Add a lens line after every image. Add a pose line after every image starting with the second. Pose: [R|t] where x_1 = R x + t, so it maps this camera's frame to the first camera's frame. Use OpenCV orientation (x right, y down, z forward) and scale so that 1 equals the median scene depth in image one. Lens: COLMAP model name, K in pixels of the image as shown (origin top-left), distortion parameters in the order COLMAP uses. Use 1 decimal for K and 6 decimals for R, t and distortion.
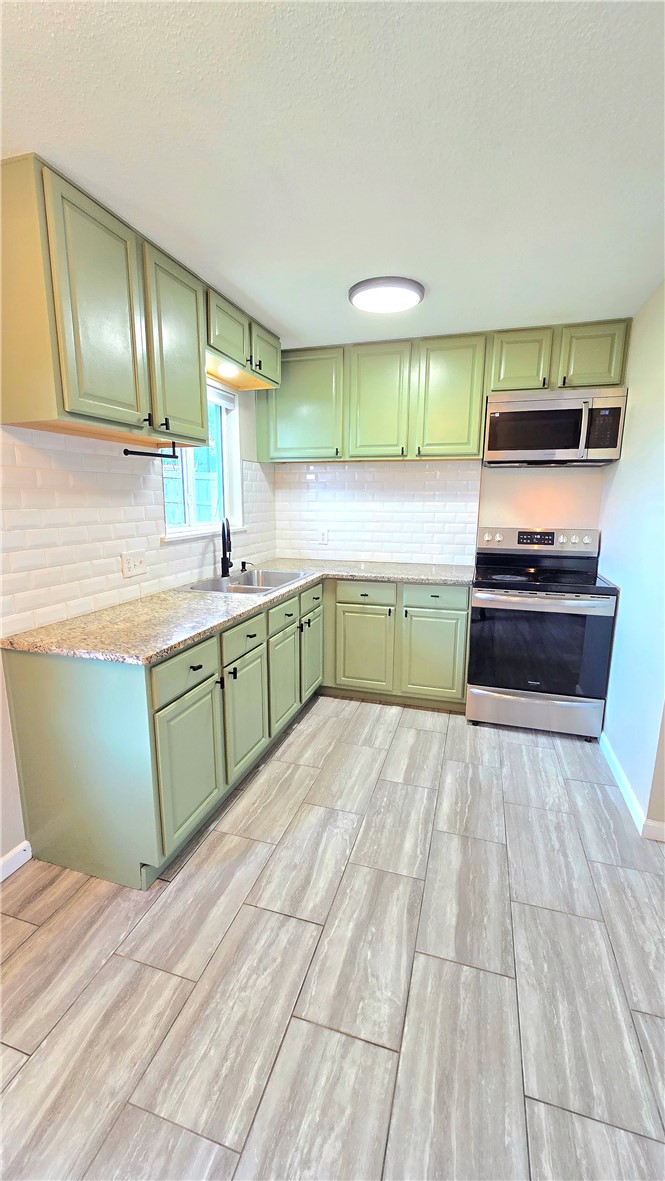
lens RADIAL K [[483.9, 0, 325.7], [0, 483.9, 587.8], [0, 0, 1]] dist [0.000142, 0.000328]
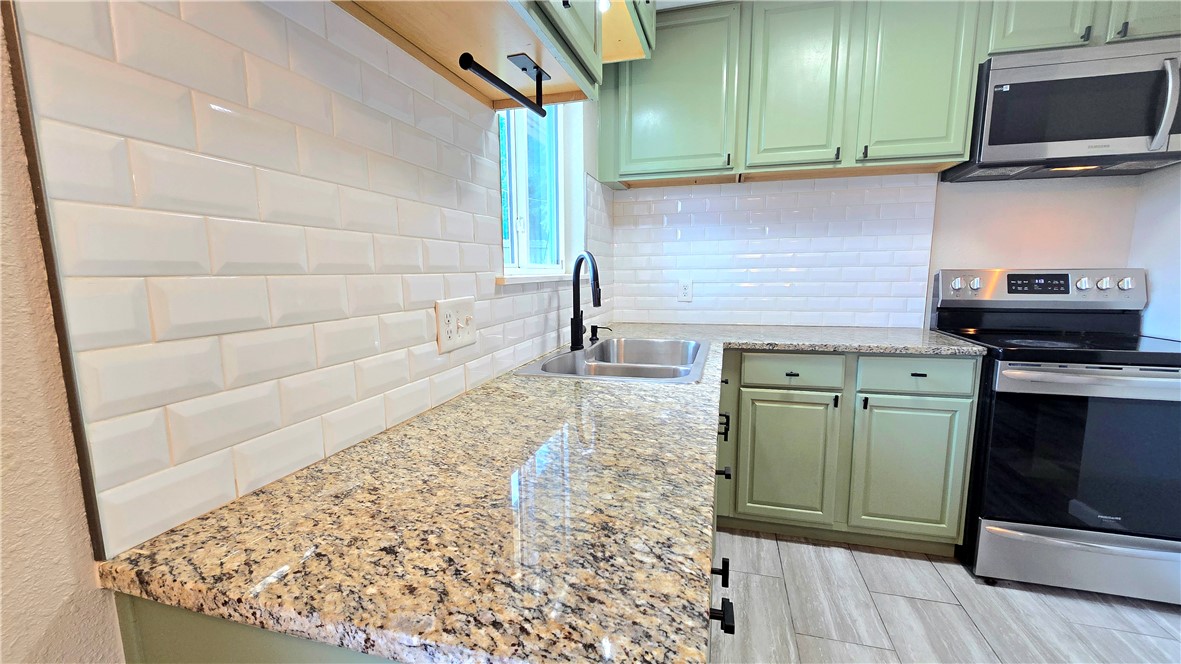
lens RADIAL K [[483.9, 0, 588.2], [0, 483.9, 337.3], [0, 0, 1]] dist [0.000142, 0.000328]
pose [[0.999246, -0.015155, 0.035746, -0.249953], [0.016934, 0.998607, -0.049981, -0.008206], [-0.034939, 0.050548, 0.998110, 0.445645]]
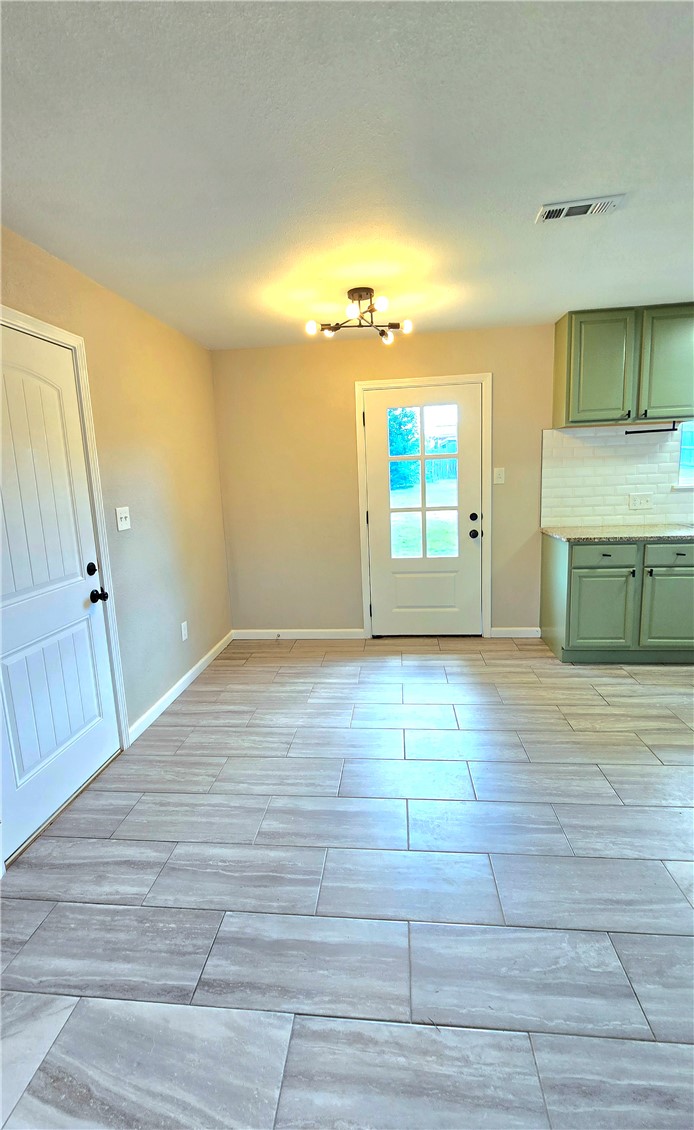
lens RADIAL K [[500.2, 0, 340.2], [0, 500.2, 553.3], [0, 0, 1]] dist [0.001309, -0.003632]
pose [[0.194764, 0.144879, -0.970091, 0.890488], [-0.139759, 0.983039, 0.118754, 0.051512], [0.970842, 0.112450, 0.211709, -0.229151]]
